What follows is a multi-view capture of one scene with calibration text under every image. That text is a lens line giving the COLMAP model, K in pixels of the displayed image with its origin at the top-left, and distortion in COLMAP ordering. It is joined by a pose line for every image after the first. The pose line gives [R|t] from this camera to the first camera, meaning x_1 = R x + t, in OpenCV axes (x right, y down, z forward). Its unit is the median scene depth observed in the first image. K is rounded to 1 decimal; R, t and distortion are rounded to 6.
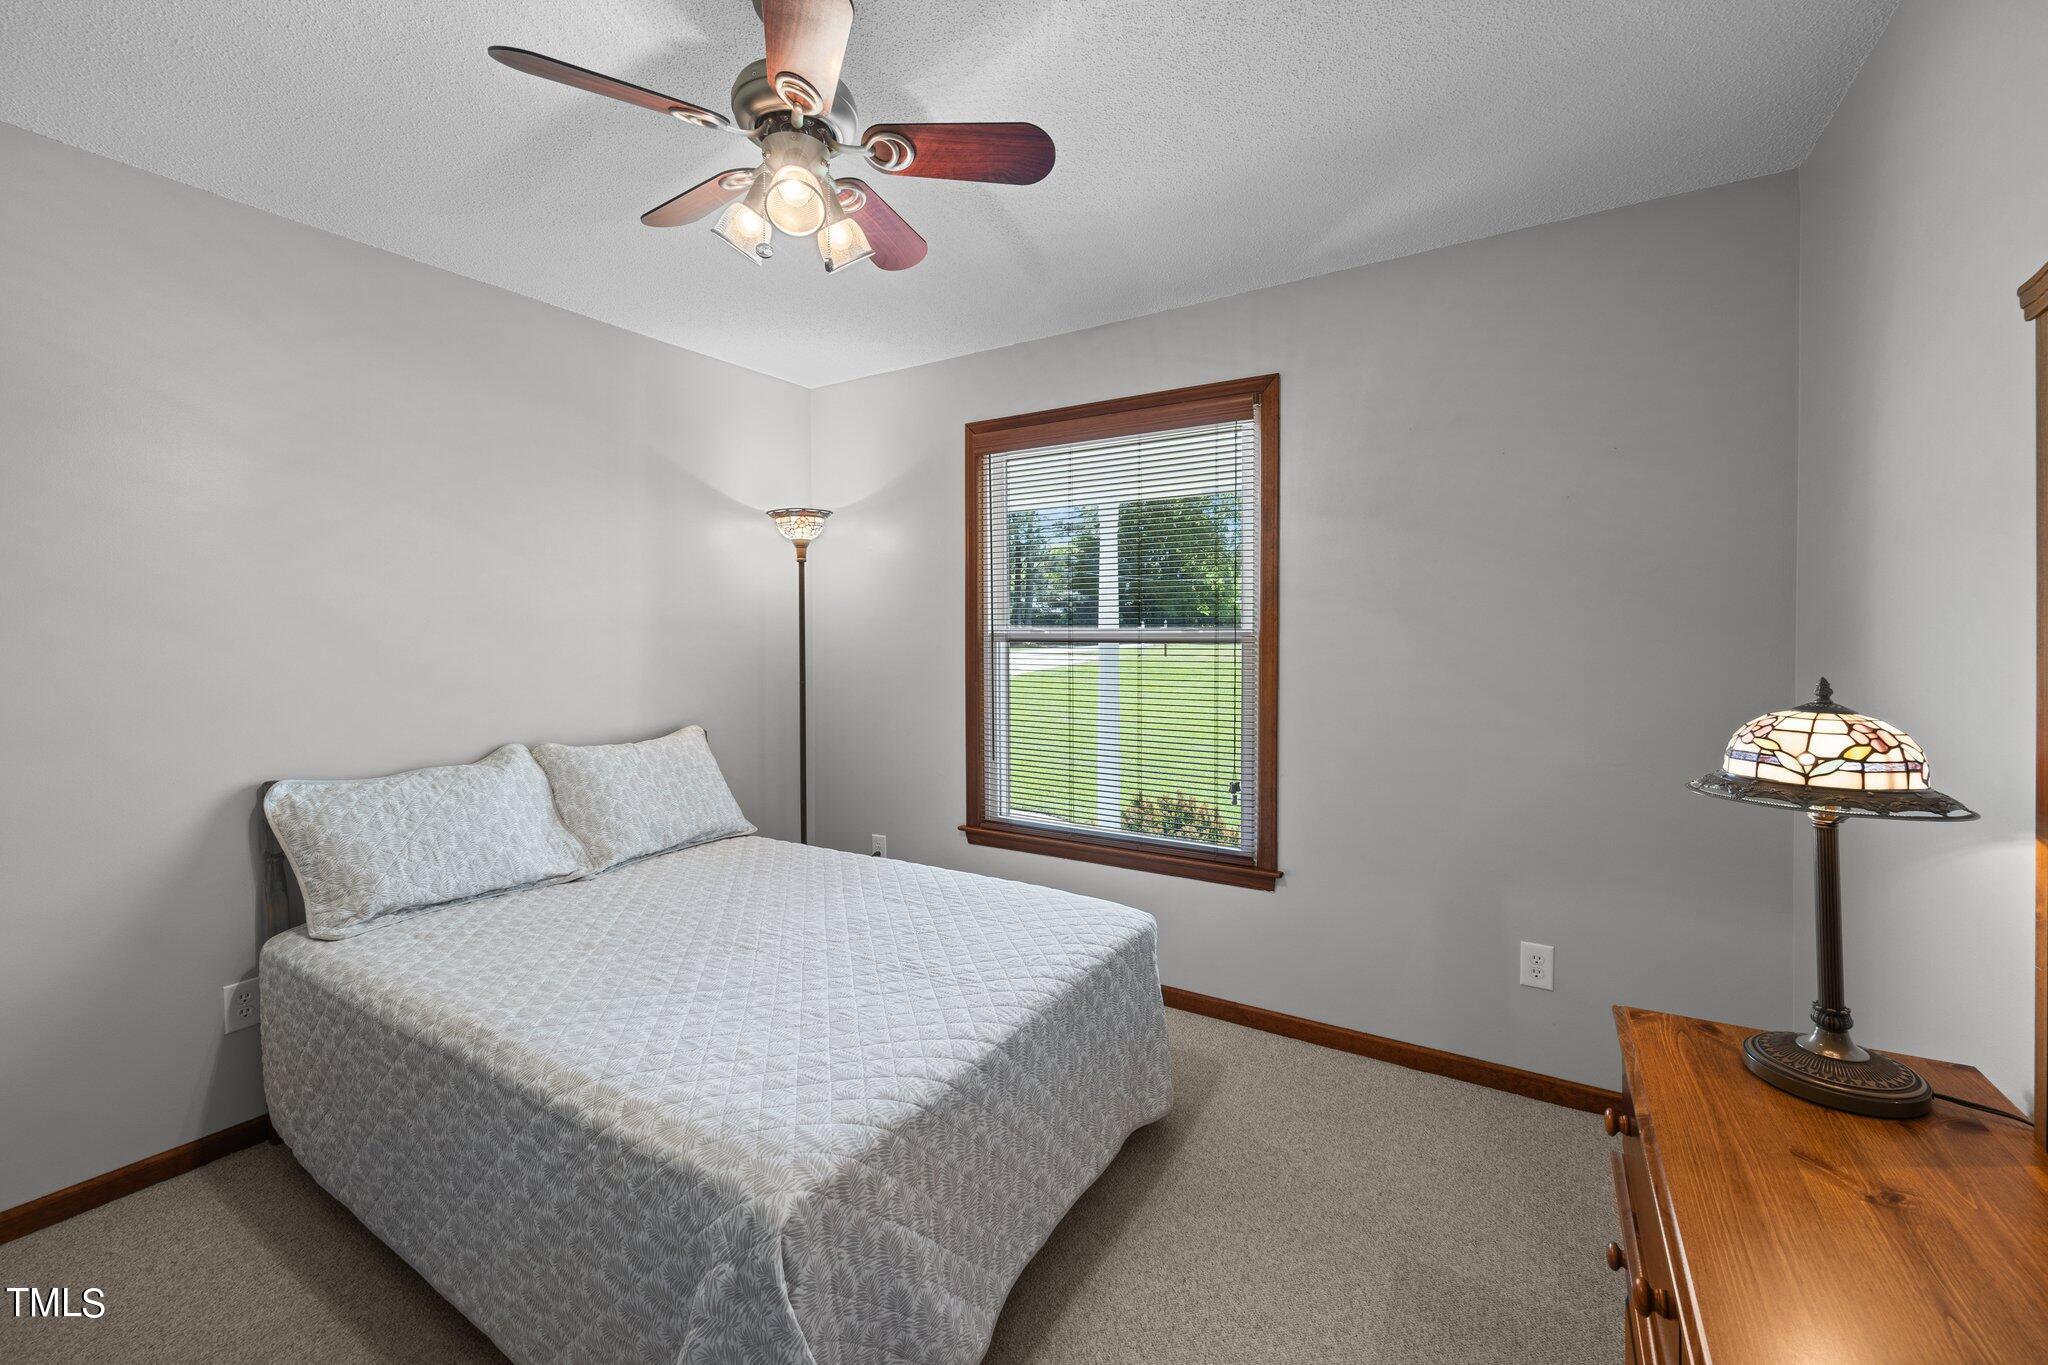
lens RADIAL K [[825.8, 0, 1023.8], [0, 825.8, 649.4], [0, 0, 1]] dist [-0.005125, -0.000366]
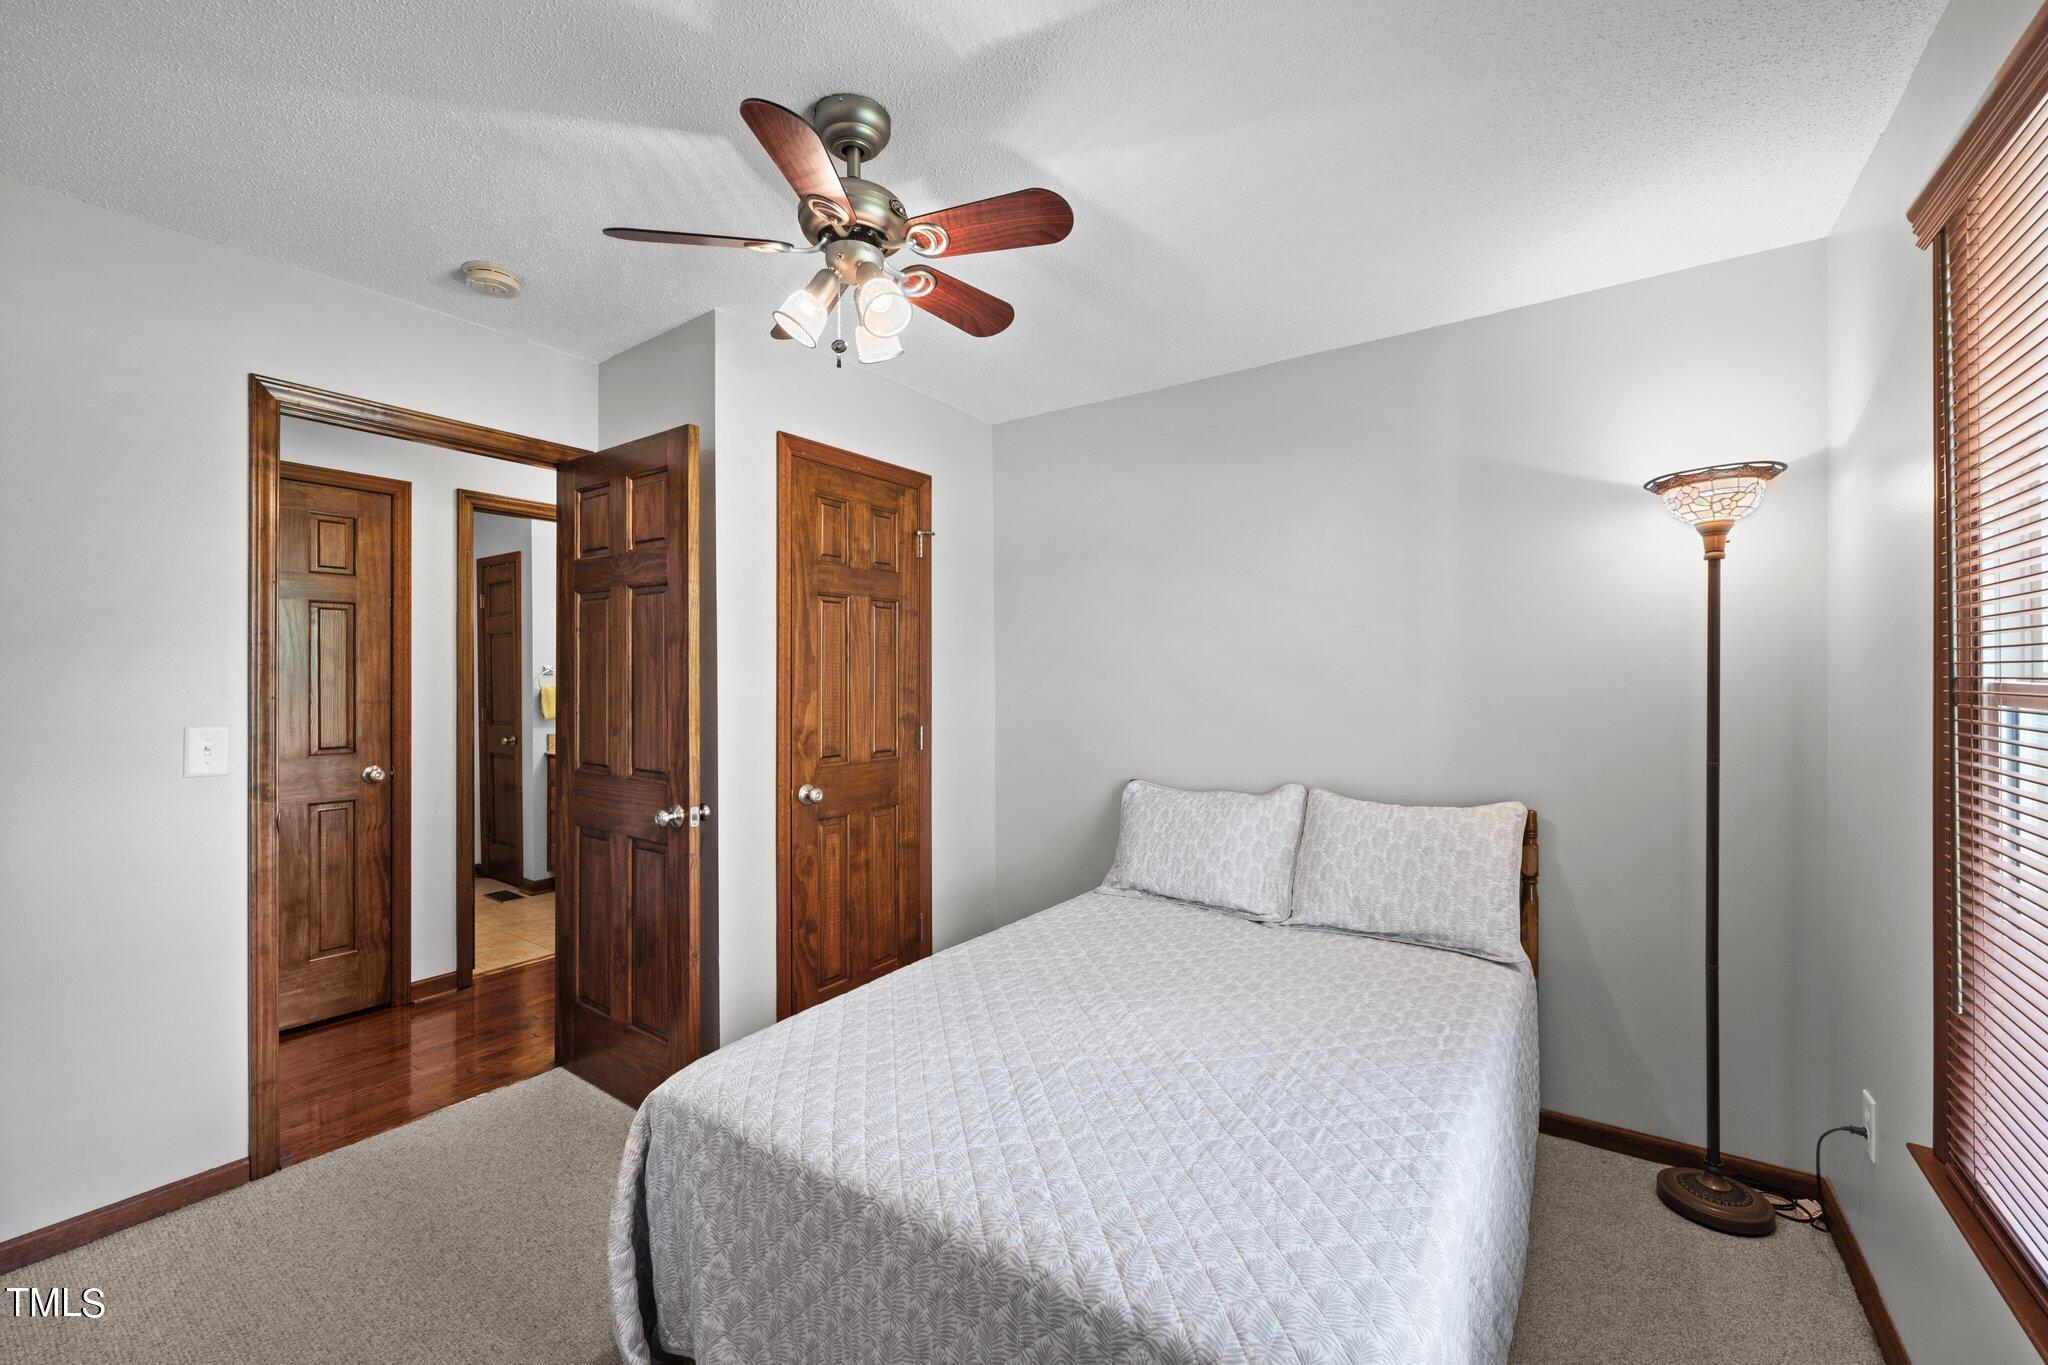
lens RADIAL K [[823.9, 0, 1020.4], [0, 823.9, 673.2], [0, 0, 1]] dist [-0.002478, -0.000252]
pose [[-0.059584, -0.002859, -0.998219, 0.437733], [-0.020254, 0.999793, -0.001655, -0.017022], [0.998018, 0.020119, -0.059630, 0.684148]]
